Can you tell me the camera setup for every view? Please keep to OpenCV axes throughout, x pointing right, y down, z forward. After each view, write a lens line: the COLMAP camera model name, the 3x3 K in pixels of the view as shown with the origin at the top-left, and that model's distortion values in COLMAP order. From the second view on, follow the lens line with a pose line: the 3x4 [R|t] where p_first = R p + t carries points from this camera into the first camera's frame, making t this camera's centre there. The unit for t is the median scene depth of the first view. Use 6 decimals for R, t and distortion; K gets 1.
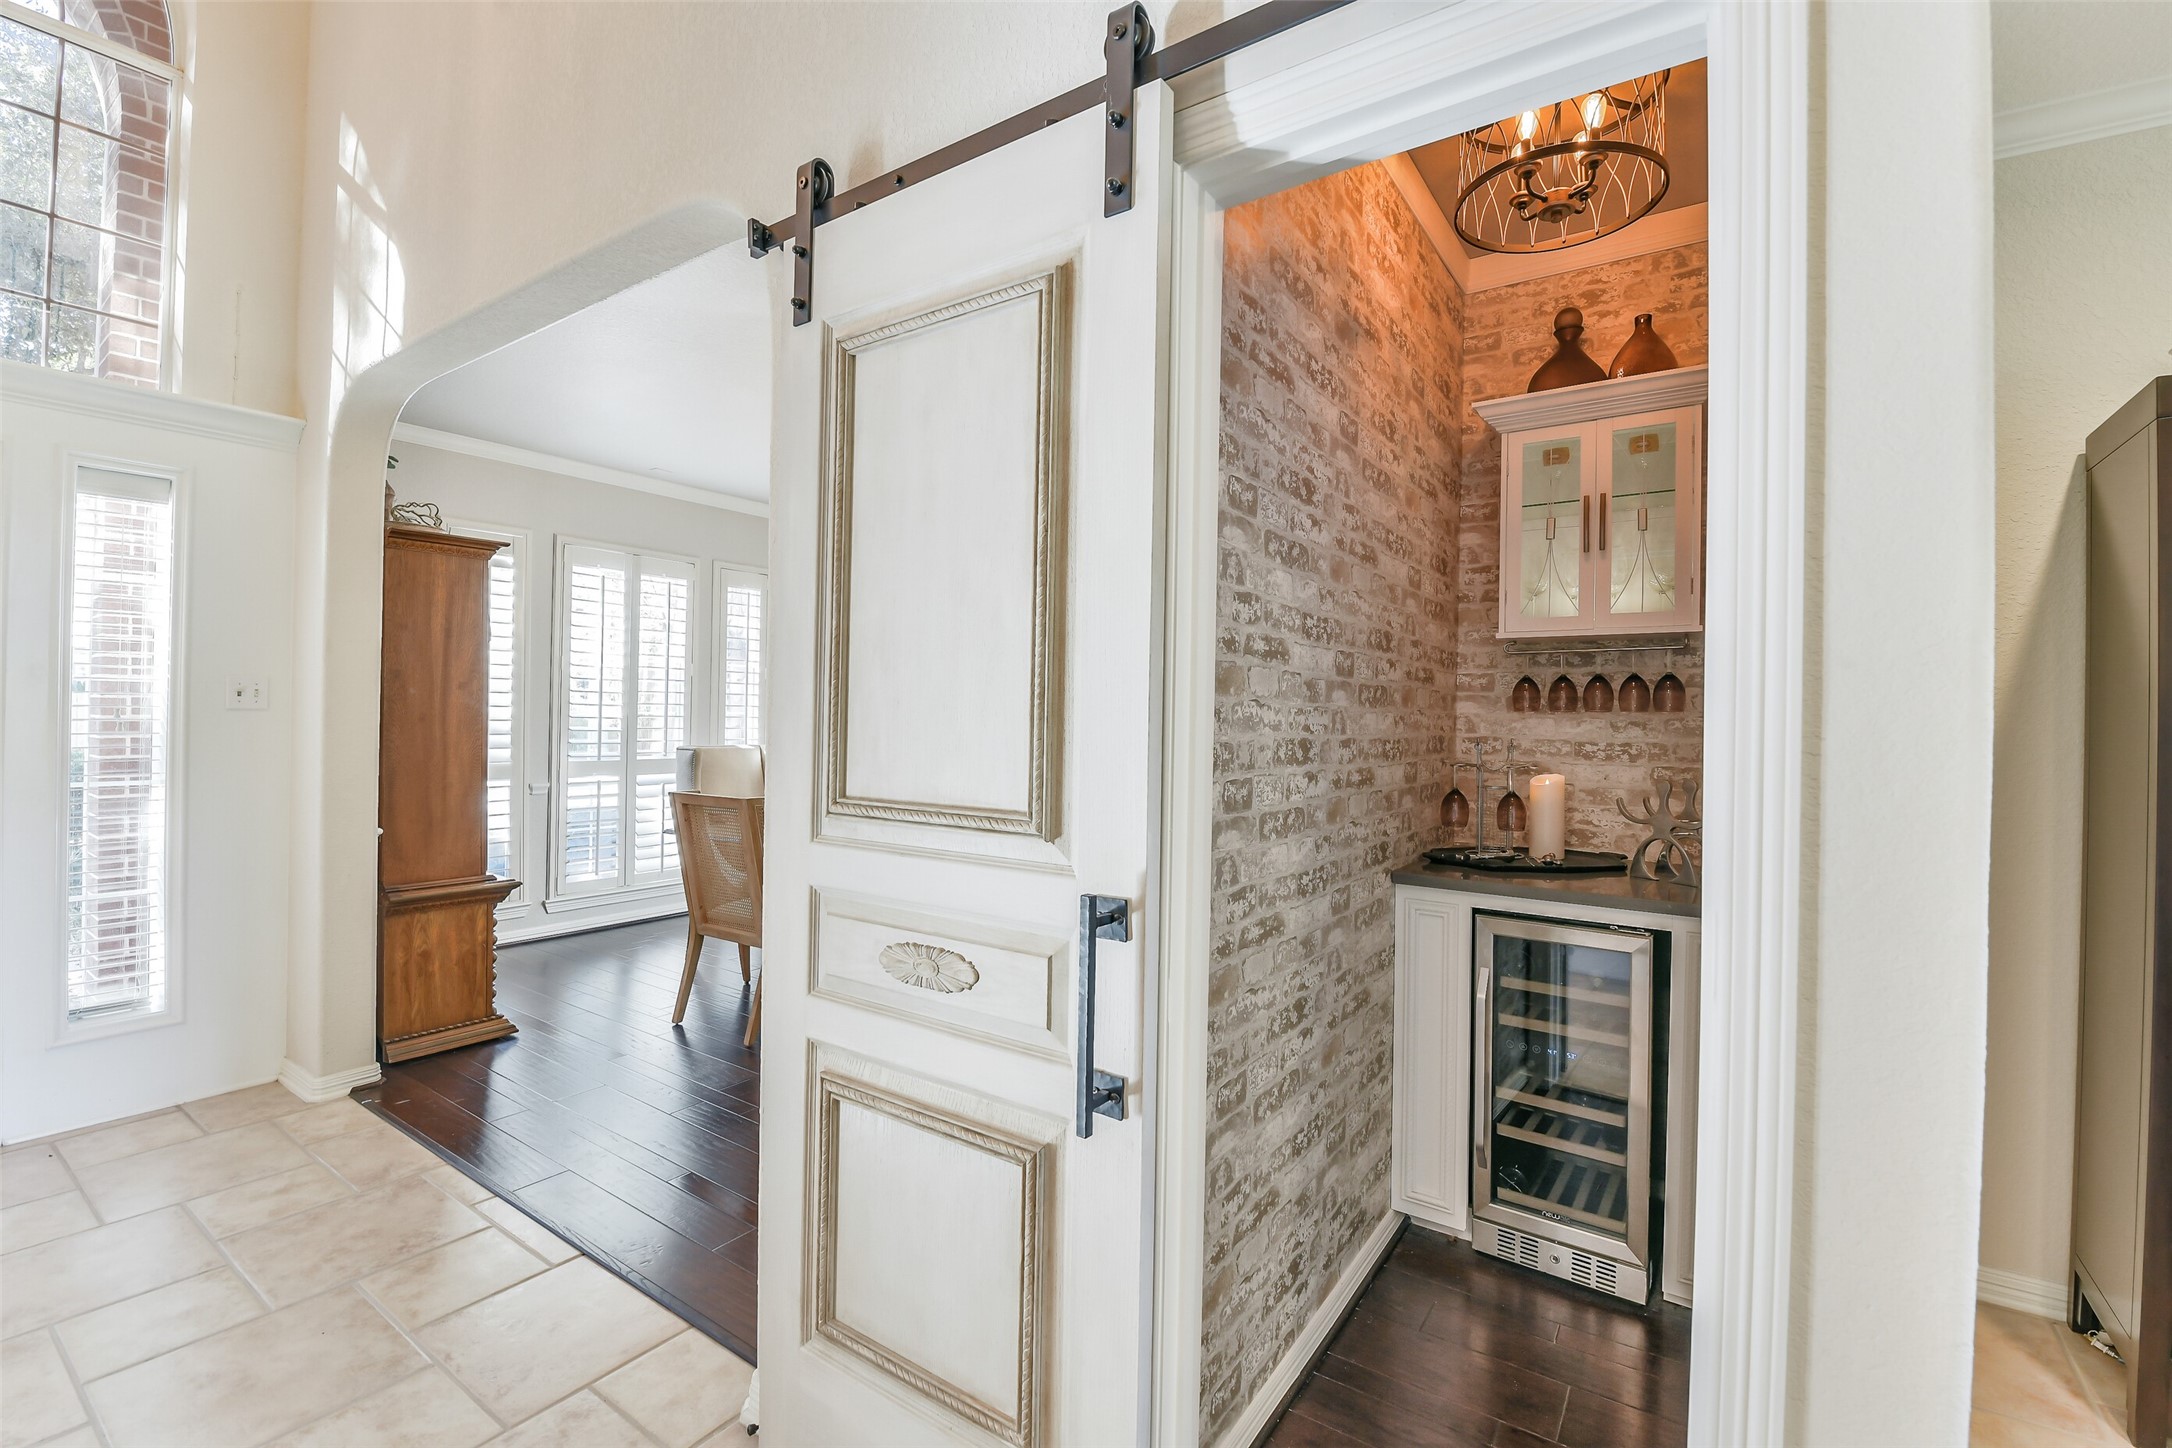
lens RADIAL K [[942.8, 0, 1086.0], [0, 942.8, 724.0], [0, 0, 1]] dist [-0.003170, -0.000498]
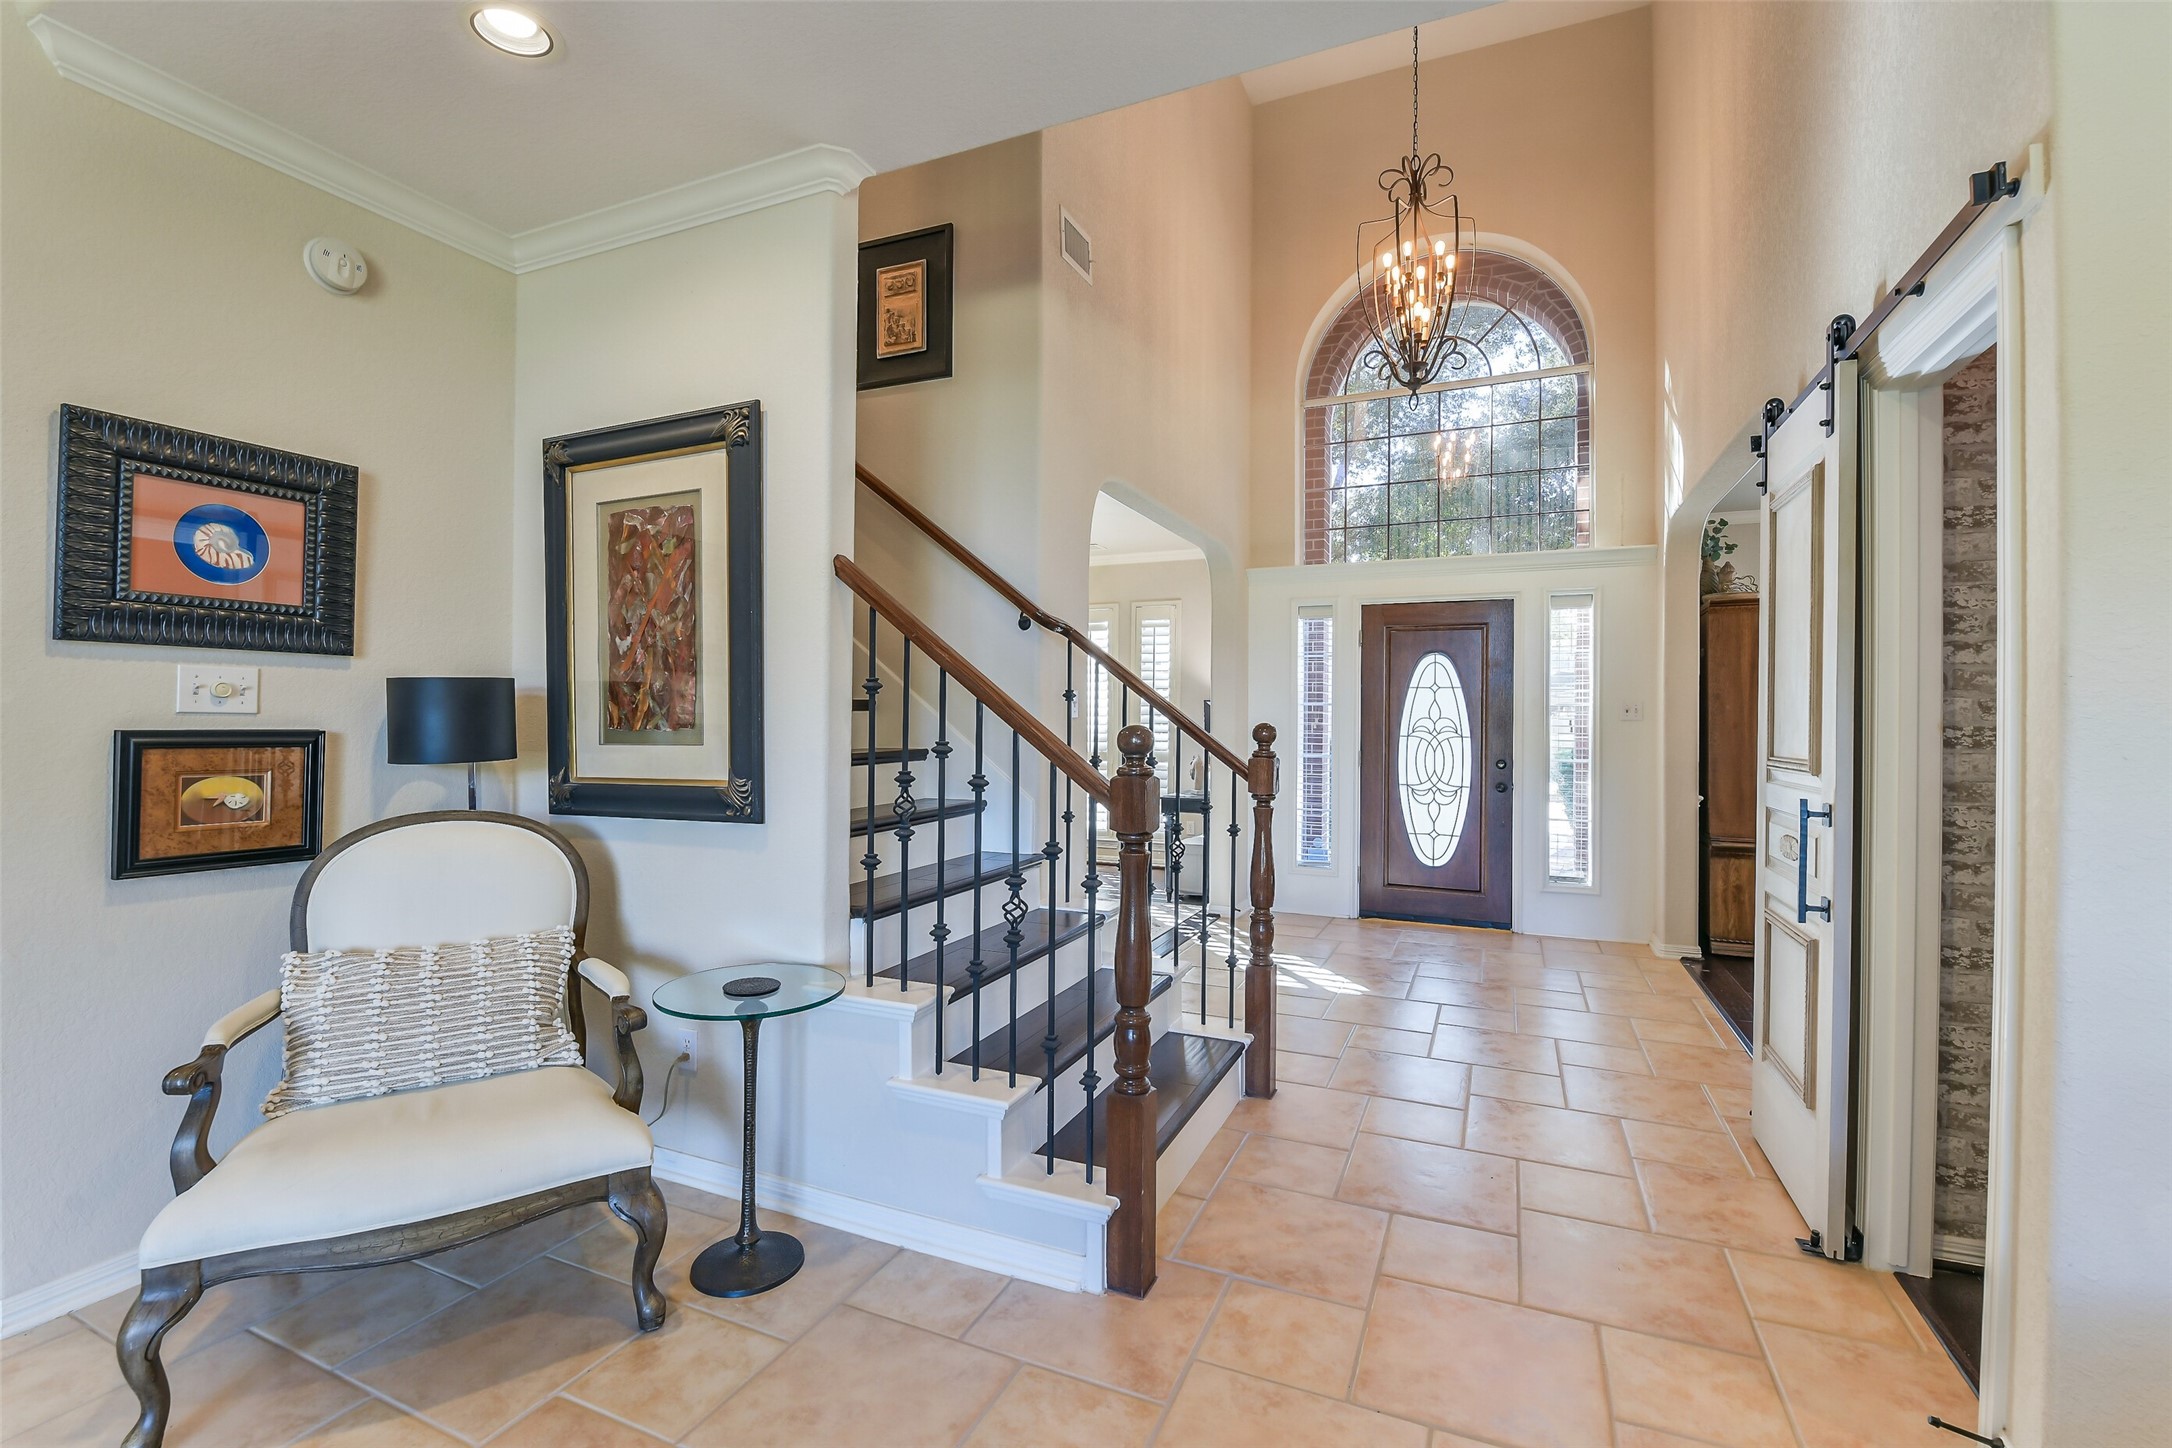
lens RADIAL K [[942.8, 0, 1086.0], [0, 942.8, 724.0], [0, 0, 1]] dist [-0.003170, -0.000498]
pose [[0.194405, -0.015440, -0.980800, 0.581486], [-0.004062, 0.999855, -0.016545, 0.022540], [0.980913, 0.007200, 0.194314, -0.298504]]
